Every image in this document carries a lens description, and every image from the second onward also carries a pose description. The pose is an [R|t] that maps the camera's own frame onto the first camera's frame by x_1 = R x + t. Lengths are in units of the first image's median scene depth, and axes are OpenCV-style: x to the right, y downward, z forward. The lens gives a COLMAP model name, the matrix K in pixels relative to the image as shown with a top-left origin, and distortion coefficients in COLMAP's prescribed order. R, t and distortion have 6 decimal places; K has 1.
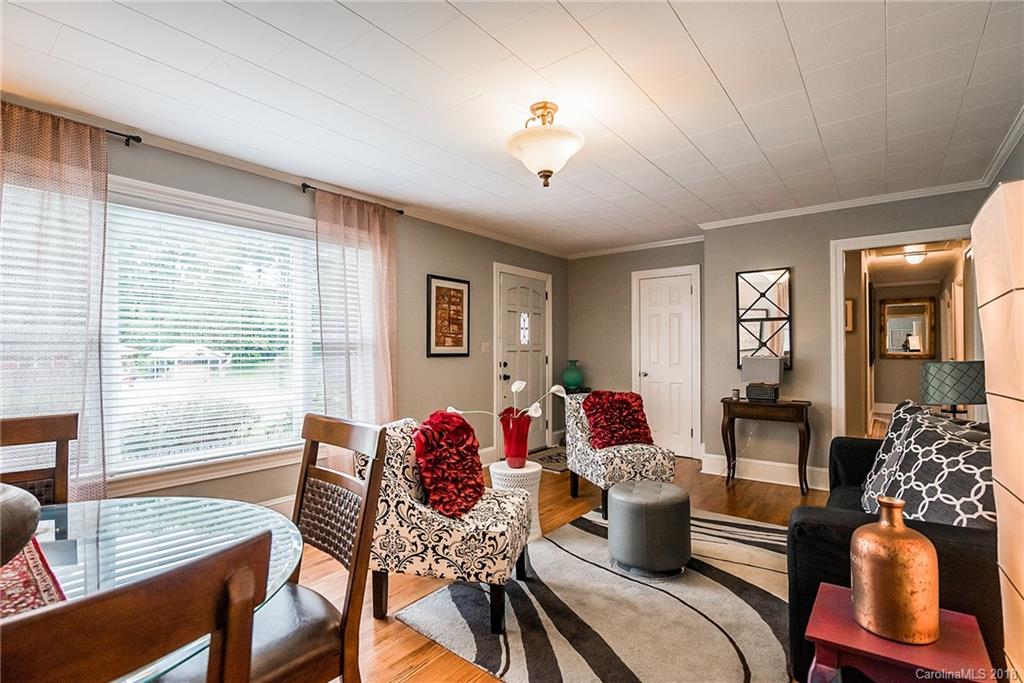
lens RADIAL K [[478.7, 0, 504.9], [0, 478.7, 345.6], [0, 0, 1]] dist [-0.018013, -0.000585]
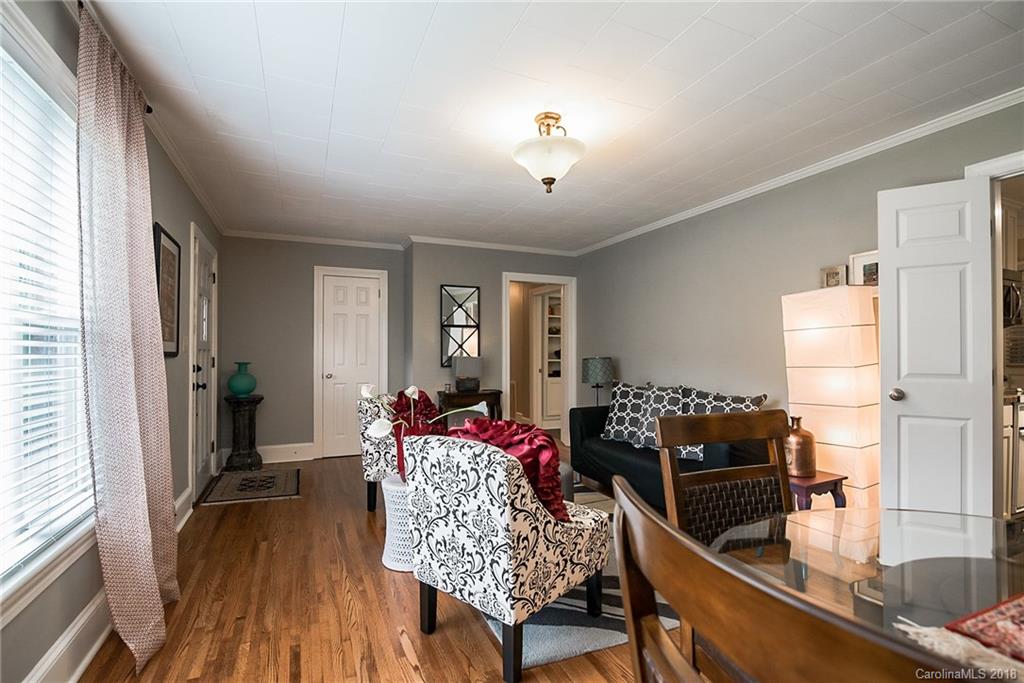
lens RADIAL K [[478.7, 0, 504.2], [0, 478.7, 346.8], [0, 0, 1]] dist [-0.018013, -0.000585]
pose [[0.472243, 0.013904, 0.881359, -0.472072], [-0.008800, 0.999900, -0.011059, 0.011344], [-0.881425, -0.002534, 0.472318, 0.310880]]
